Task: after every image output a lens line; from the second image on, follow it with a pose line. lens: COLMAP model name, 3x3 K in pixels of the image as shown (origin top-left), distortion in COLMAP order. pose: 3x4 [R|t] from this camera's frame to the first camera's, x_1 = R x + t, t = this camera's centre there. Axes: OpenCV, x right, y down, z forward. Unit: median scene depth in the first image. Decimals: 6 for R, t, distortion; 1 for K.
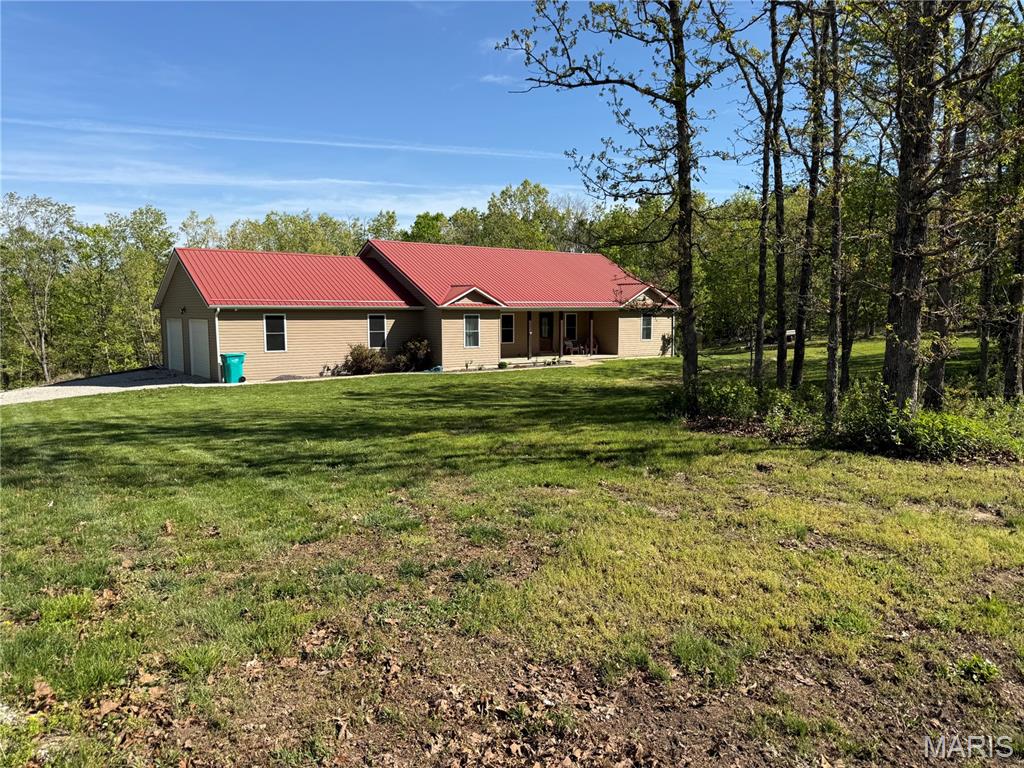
lens RADIAL K [[806.8, 0, 513.1], [0, 806.8, 388.7], [0, 0, 1]] dist [0.084563, -0.000661]
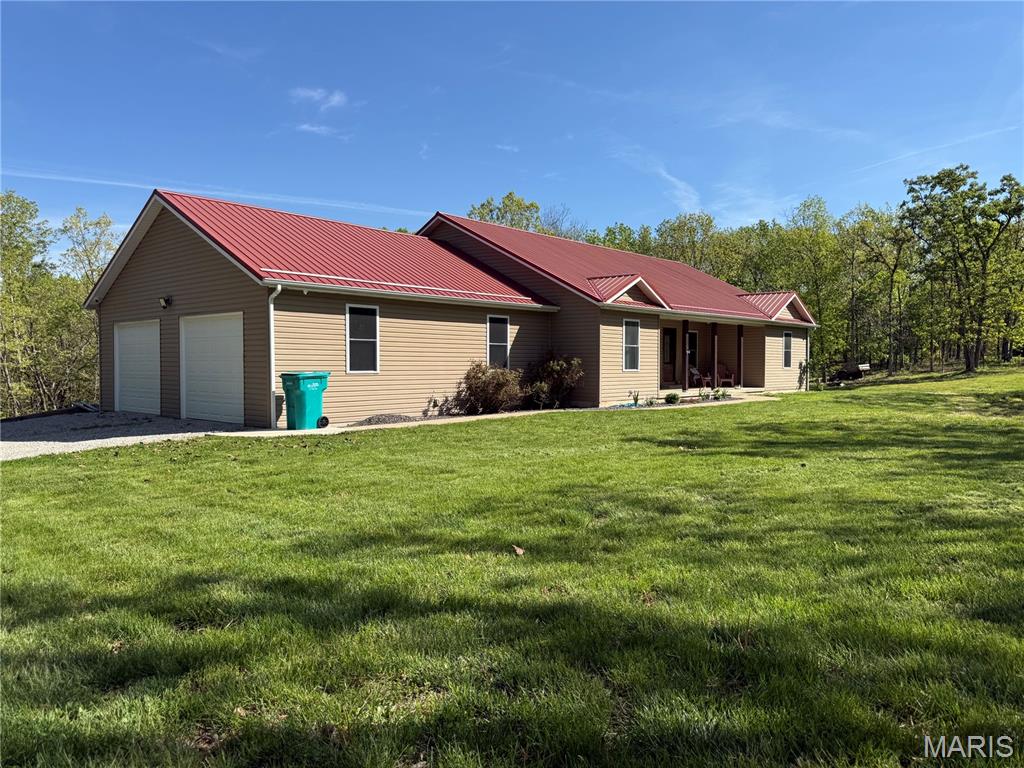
lens RADIAL K [[806.8, 0, 513.1], [0, 806.8, 388.7], [0, 0, 1]] dist [0.084563, -0.000661]
pose [[0.985286, -0.003147, 0.170887, -0.260339], [0.013994, 0.997959, -0.062307, 0.001149], [-0.170343, 0.063781, 0.983319, 0.401684]]
